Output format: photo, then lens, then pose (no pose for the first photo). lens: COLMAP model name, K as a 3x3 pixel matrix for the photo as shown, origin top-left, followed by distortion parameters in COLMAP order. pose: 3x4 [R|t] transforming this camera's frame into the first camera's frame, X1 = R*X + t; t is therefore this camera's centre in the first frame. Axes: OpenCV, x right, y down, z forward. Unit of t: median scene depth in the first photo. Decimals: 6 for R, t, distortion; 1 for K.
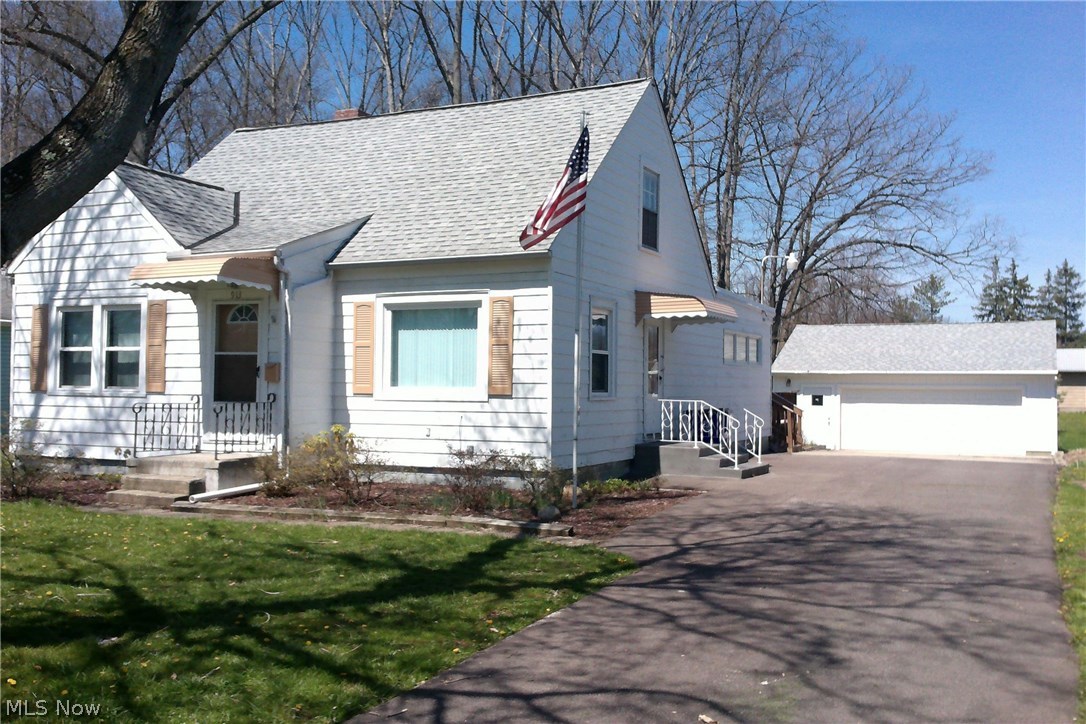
lens RADIAL K [[1041.7, 0, 543.0], [0, 1041.7, 362.0], [0, 0, 1]] dist [0.070522, -0.013004]
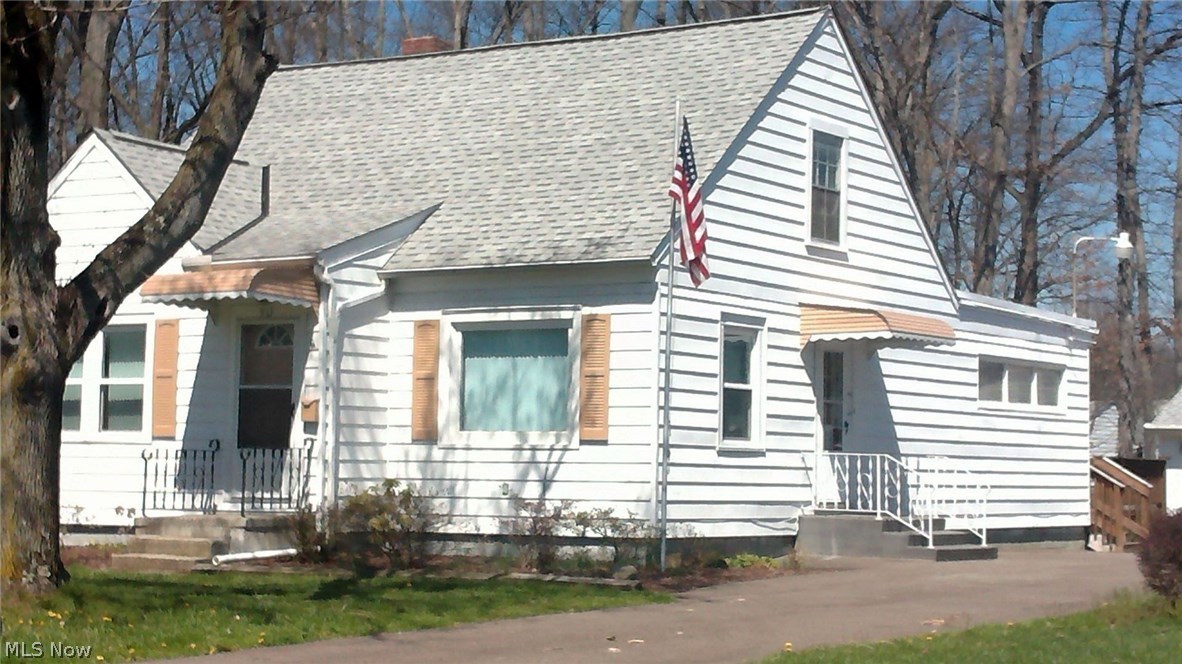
lens RADIAL K [[2297.7, 0, 591.0], [0, 2297.7, 332.0], [0, 0, 1]] dist [0.014371, 0.112714]
pose [[0.991310, -0.000627, -0.131544, 0.162137], [-0.004475, 0.999249, -0.038485, 0.014610], [0.131469, 0.038740, 0.990563, -0.624385]]
